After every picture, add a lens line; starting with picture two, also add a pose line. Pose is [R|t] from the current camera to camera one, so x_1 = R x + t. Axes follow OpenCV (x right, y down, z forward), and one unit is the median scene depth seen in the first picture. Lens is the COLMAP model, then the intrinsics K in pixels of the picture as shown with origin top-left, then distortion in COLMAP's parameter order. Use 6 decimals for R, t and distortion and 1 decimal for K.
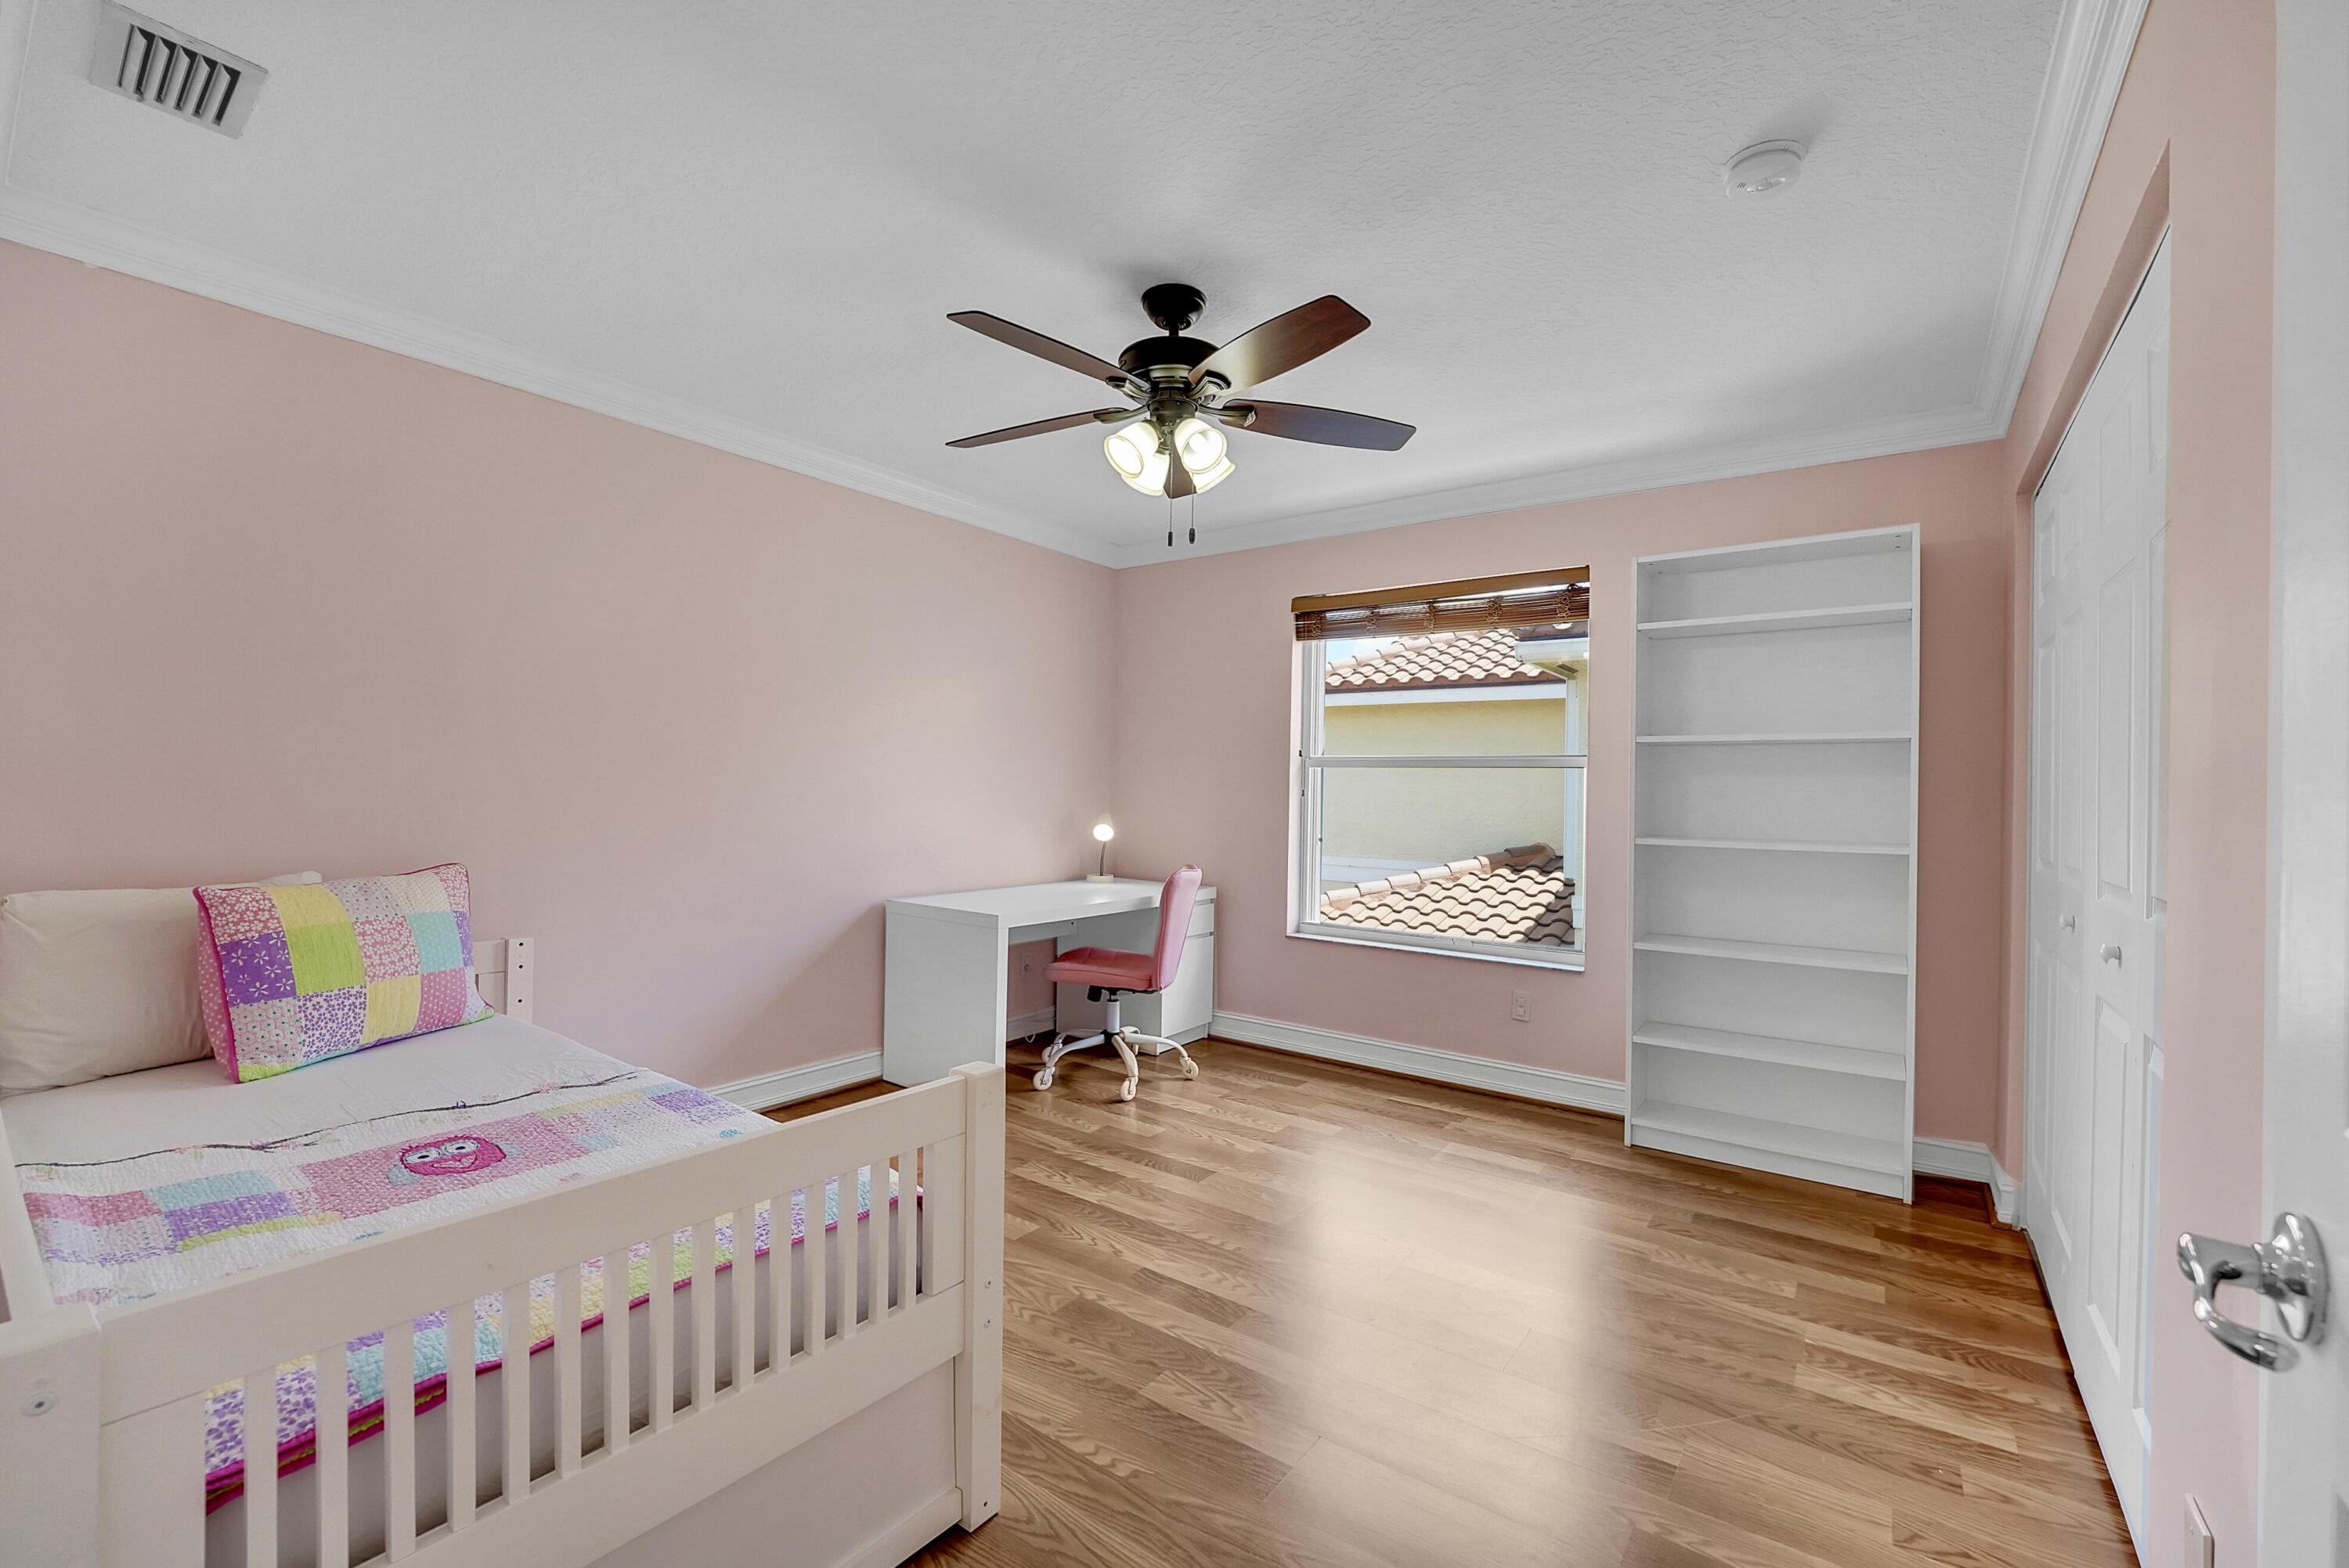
lens RADIAL K [[995.8, 0, 1174.5], [0, 995.8, 790.6], [0, 0, 1]] dist [-0.025587, -0.000408]
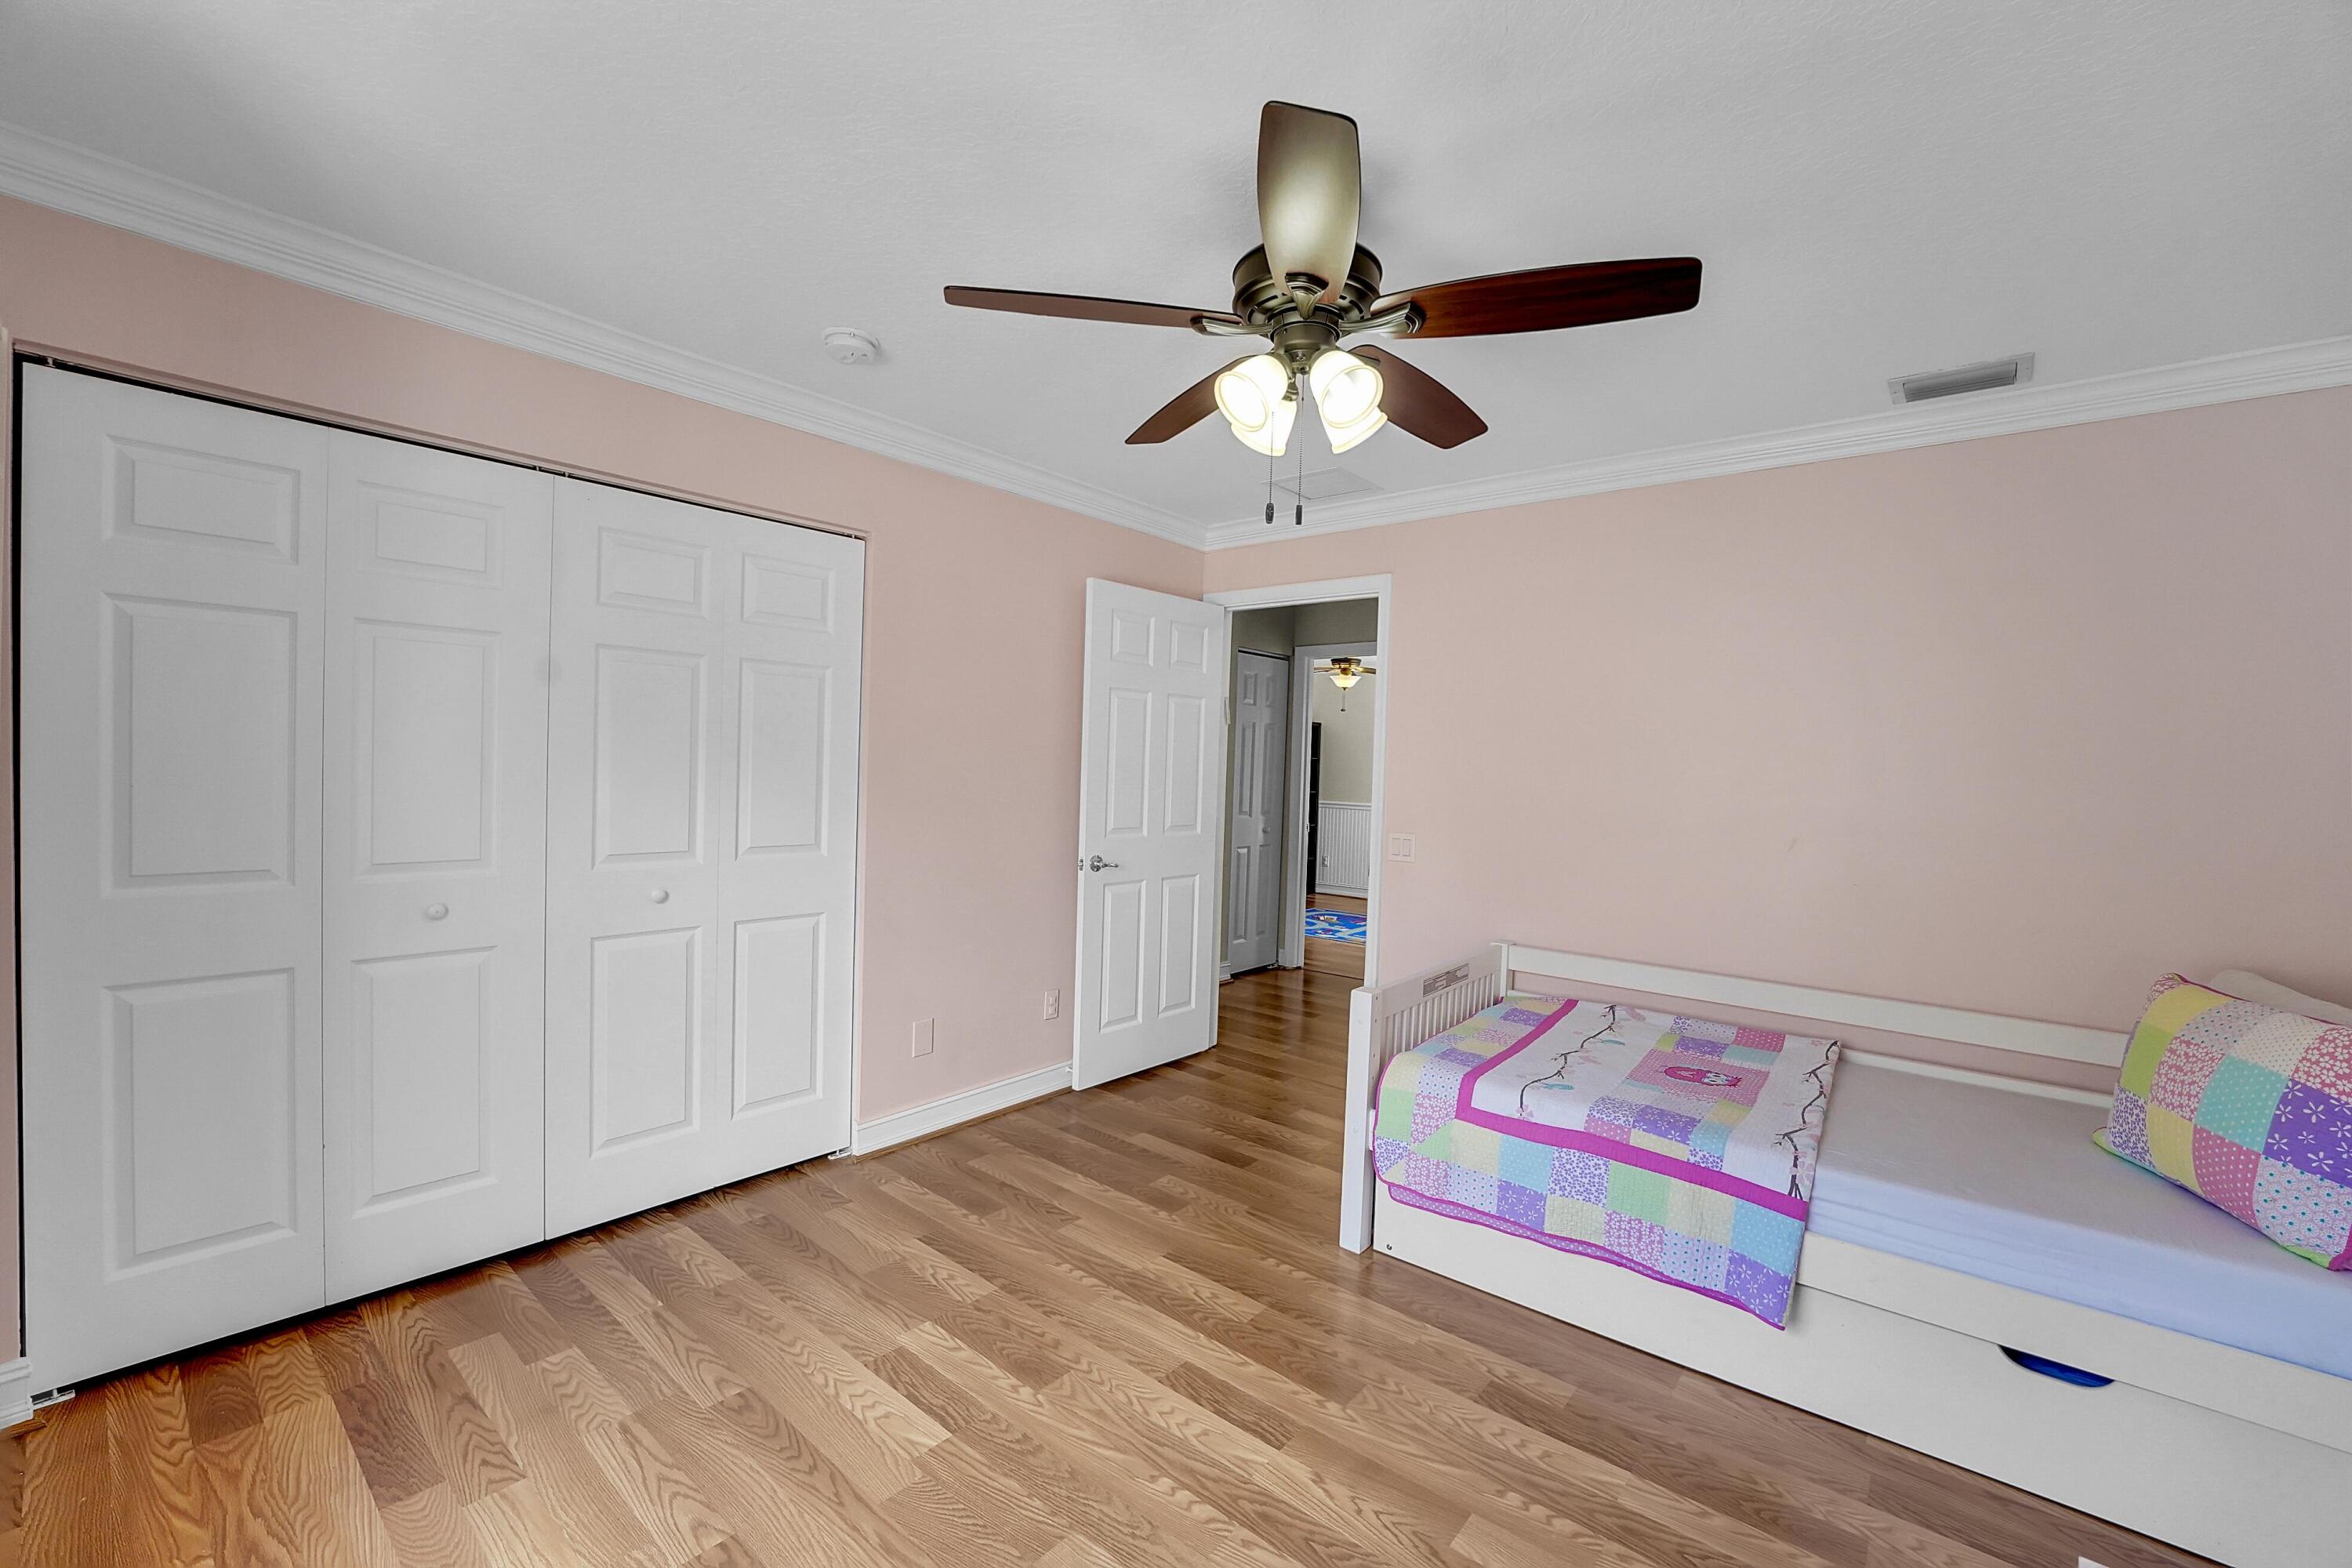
lens RADIAL K [[997.2, 0, 1176.0], [0, 997.2, 790.6], [0, 0, 1]] dist [-0.025587, -0.000408]
pose [[-0.997244, -0.052641, 0.052277, 0.043300], [-0.050958, 0.998155, 0.033026, -0.076663], [-0.053919, 0.030271, -0.998086, 2.019685]]
